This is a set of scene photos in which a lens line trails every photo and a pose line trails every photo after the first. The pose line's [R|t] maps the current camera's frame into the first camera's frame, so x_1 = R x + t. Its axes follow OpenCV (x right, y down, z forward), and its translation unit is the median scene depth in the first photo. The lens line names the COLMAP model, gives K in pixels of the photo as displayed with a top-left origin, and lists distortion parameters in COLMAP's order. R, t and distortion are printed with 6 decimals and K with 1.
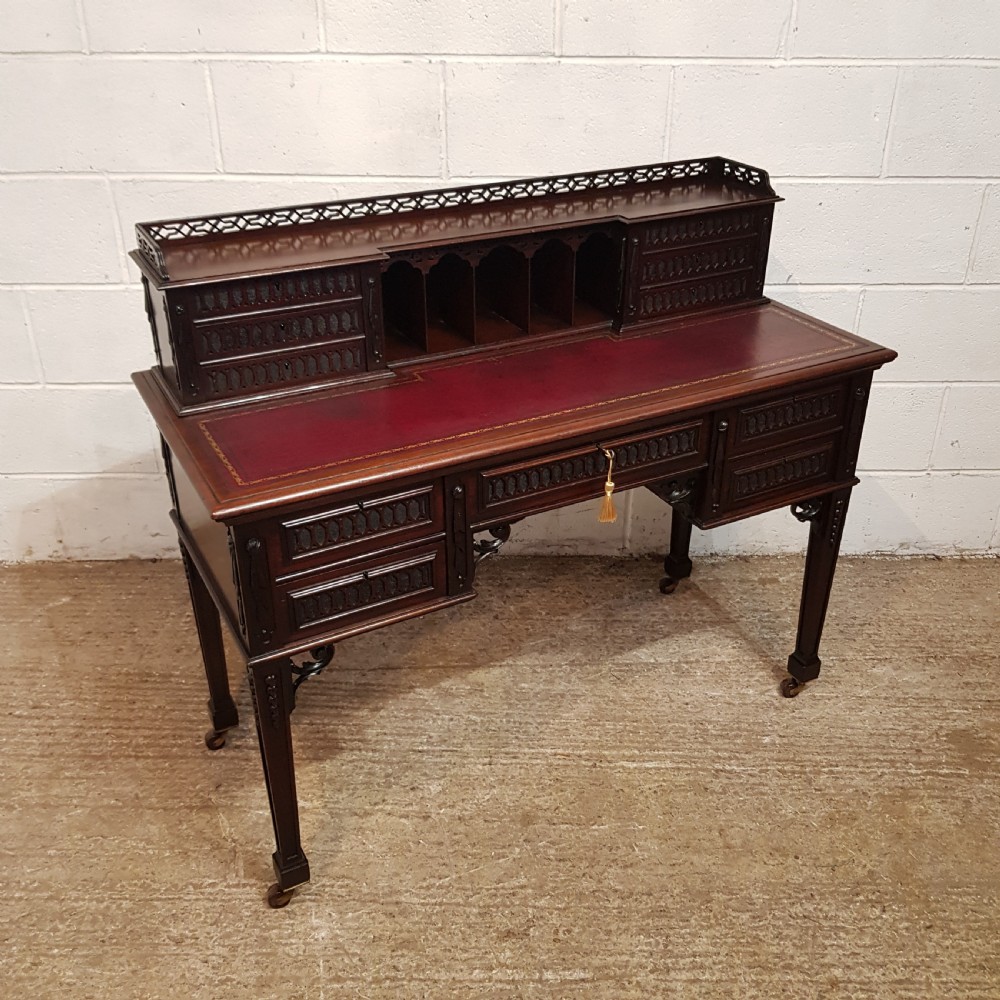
lens RADIAL K [[1051.6, 0, 502.7], [0, 1051.6, 483.6], [0, 0, 1]] dist [0.080596, -0.152837]
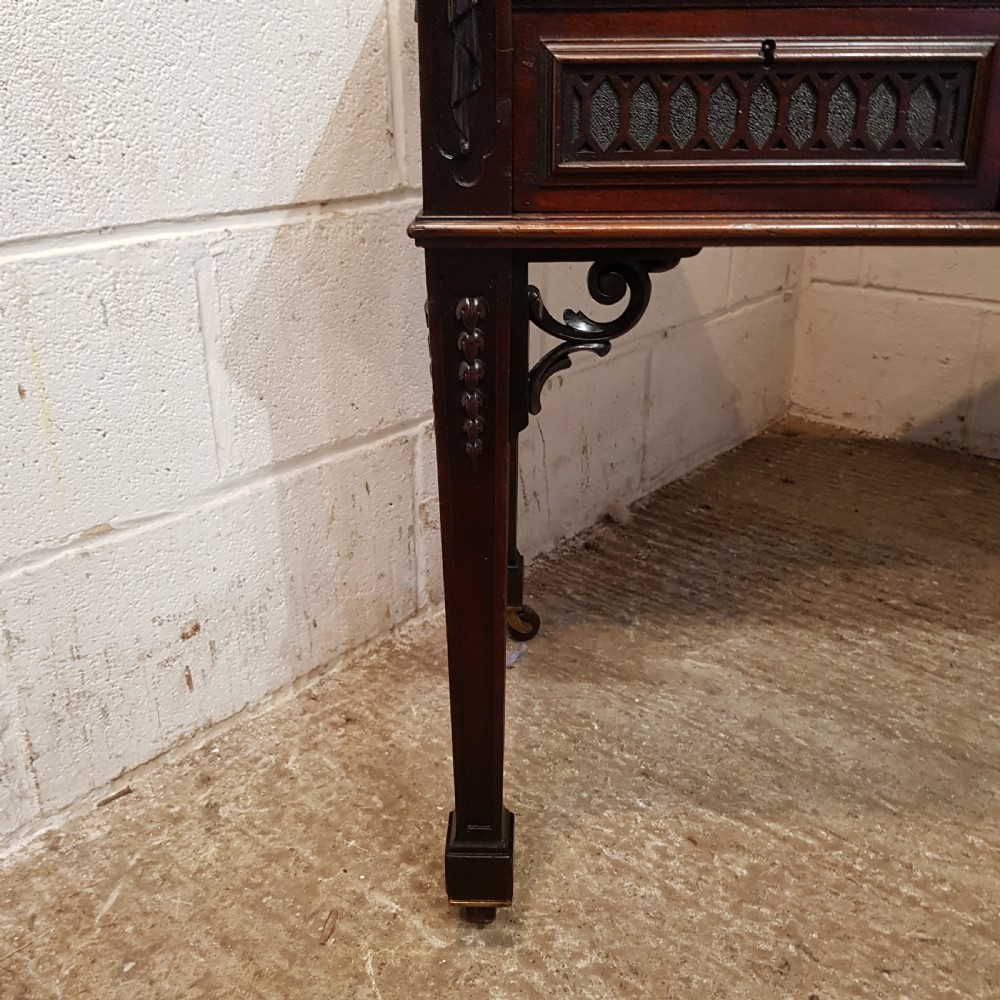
lens RADIAL K [[1042.6, 0, 502.3], [0, 1042.6, 475.0], [0, 0, 1]] dist [0.161325, -0.418869]
pose [[0.773468, 0.229847, -0.590693, -0.314598], [-0.303429, 0.952480, -0.026694, 0.243910], [0.556487, 0.199880, 0.806455, 0.427096]]
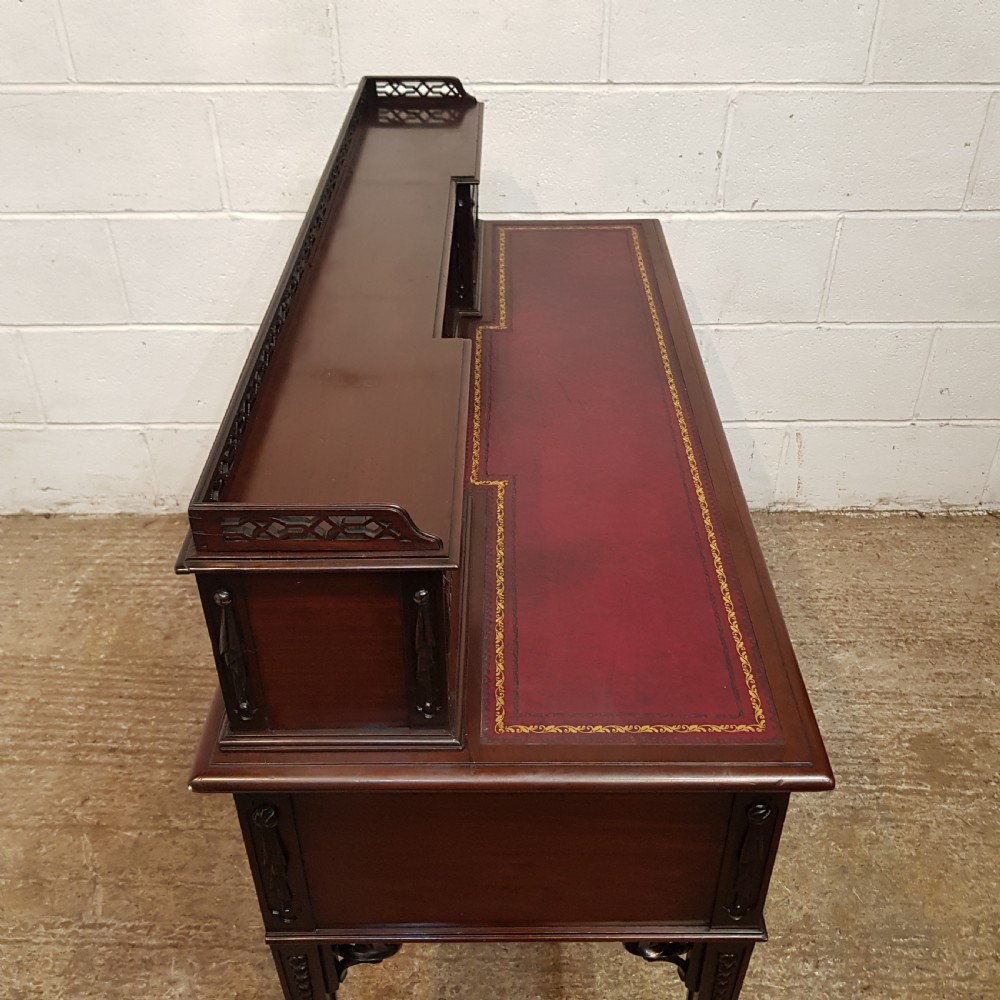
lens RADIAL K [[1056.1, 0, 499.7], [0, 1056.1, 474.3], [0, 0, 1]] dist [0.062247, -0.115516]
pose [[0.999812, 0.002032, -0.019280, 0.095476], [0.000325, 0.992598, 0.121449, -0.094365], [0.019384, -0.121433, 0.992410, 0.143569]]
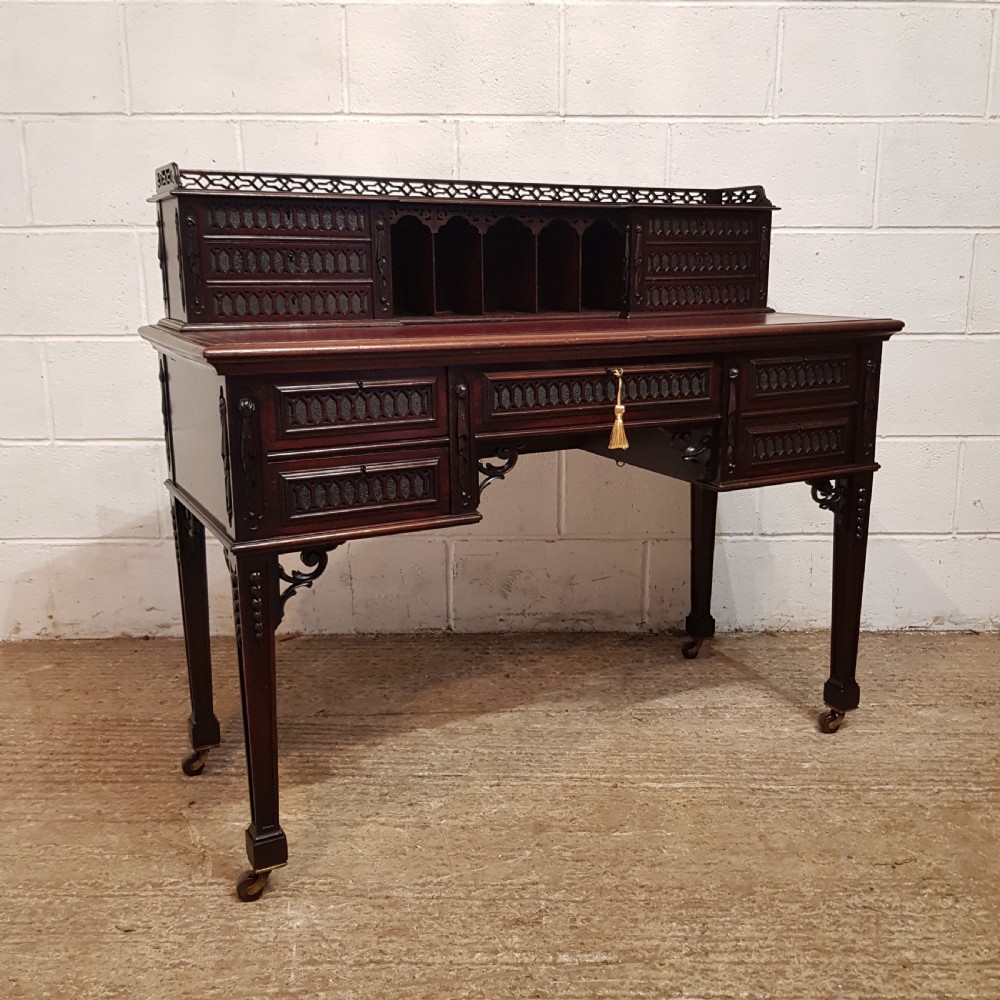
lens RADIAL K [[1048.0, 0, 518.5], [0, 1048.0, 488.6], [0, 0, 1]] dist [0.078826, -0.144965]
pose [[0.999980, -0.004902, -0.004119, 0.009953], [0.003533, 0.958951, -0.283551, 0.276829], [0.005340, 0.283530, 0.958948, 0.075368]]
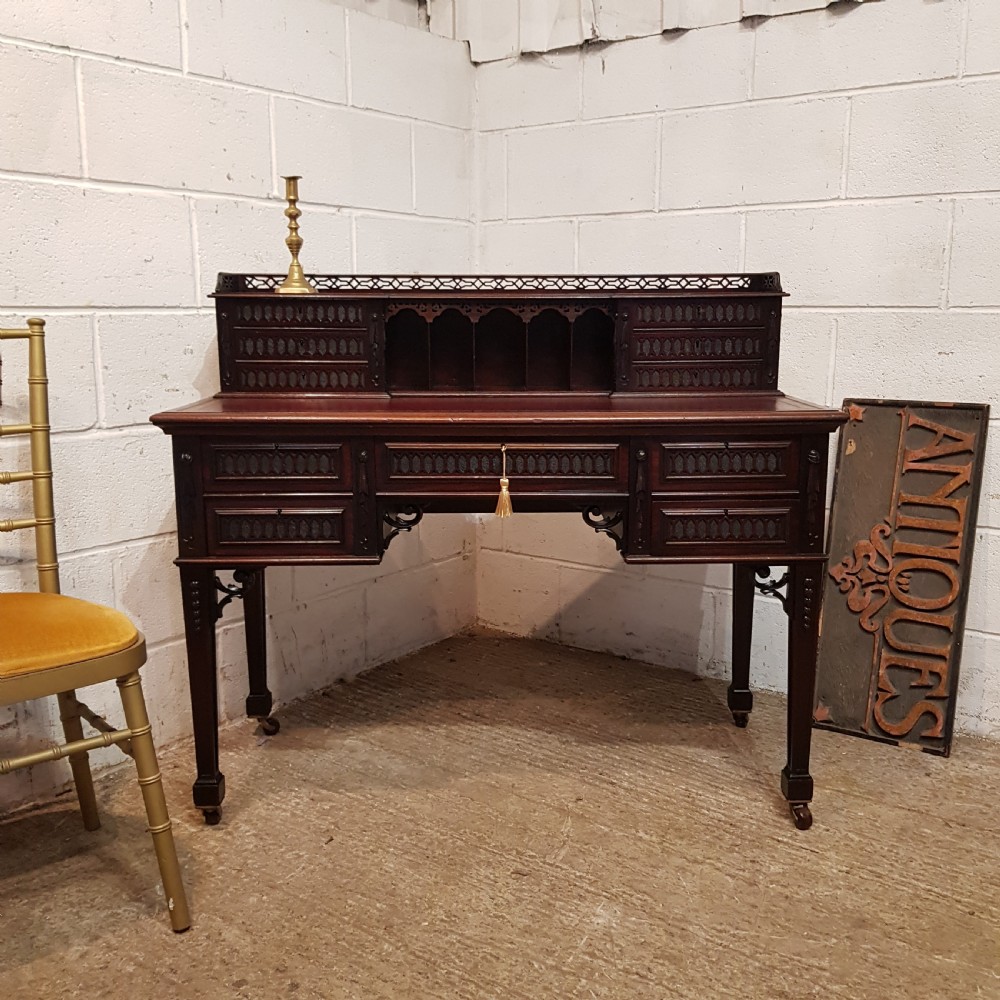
lens RADIAL K [[1042.9, 0, 509.3], [0, 1042.9, 503.1], [0, 0, 1]] dist [0.147403, -0.273803]
pose [[0.805998, 0.110746, -0.581467, 0.244118], [-0.286255, 0.932757, -0.219140, 0.252248], [0.518098, 0.343074, 0.783501, 0.043043]]
